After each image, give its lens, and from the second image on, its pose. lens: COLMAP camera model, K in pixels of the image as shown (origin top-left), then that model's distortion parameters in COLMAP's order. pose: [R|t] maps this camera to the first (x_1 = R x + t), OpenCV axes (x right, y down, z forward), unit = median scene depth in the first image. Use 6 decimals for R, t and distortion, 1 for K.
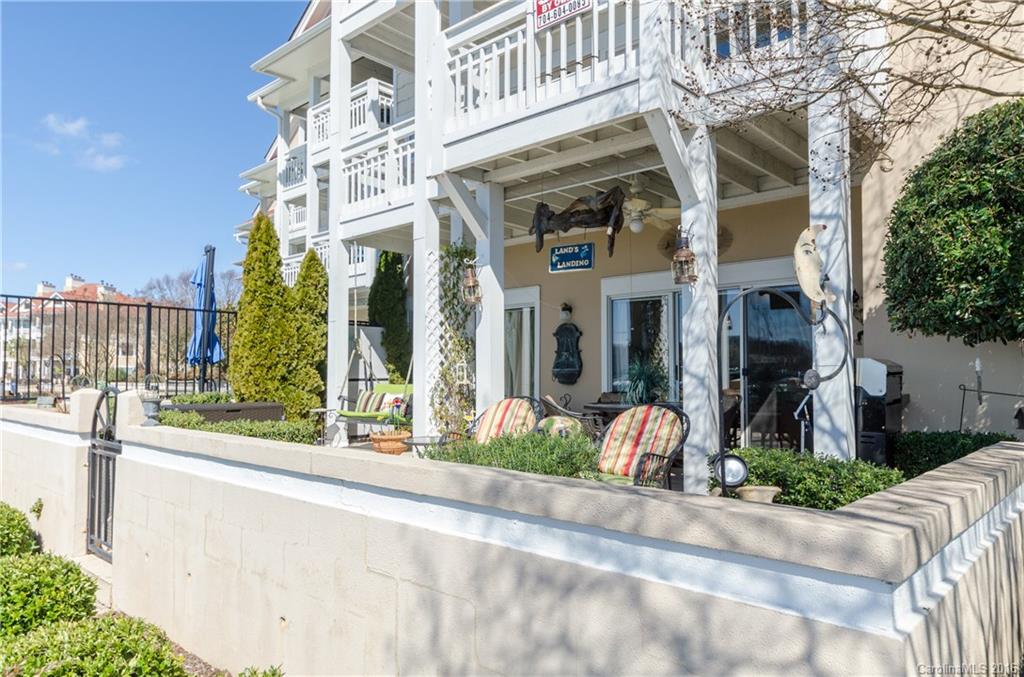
lens RADIAL K [[682.4, 0, 515.9], [0, 682.4, 336.1], [0, 0, 1]] dist [0.009819, 0.001452]
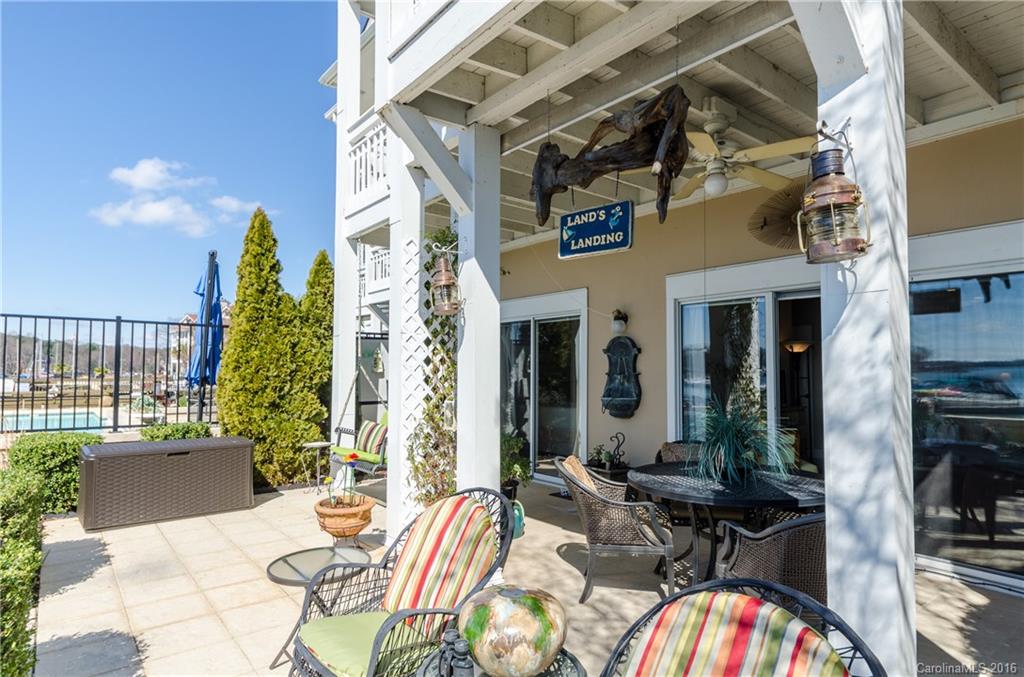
lens RADIAL K [[588.3, 0, 505.8], [0, 588.3, 338.4], [0, 0, 1]] dist [0.006067, 0.001415]
pose [[0.984957, -0.005837, -0.172699, 0.064159], [0.005666, 0.999983, -0.001483, -0.017255], [0.172704, 0.000482, 0.984974, 0.348515]]
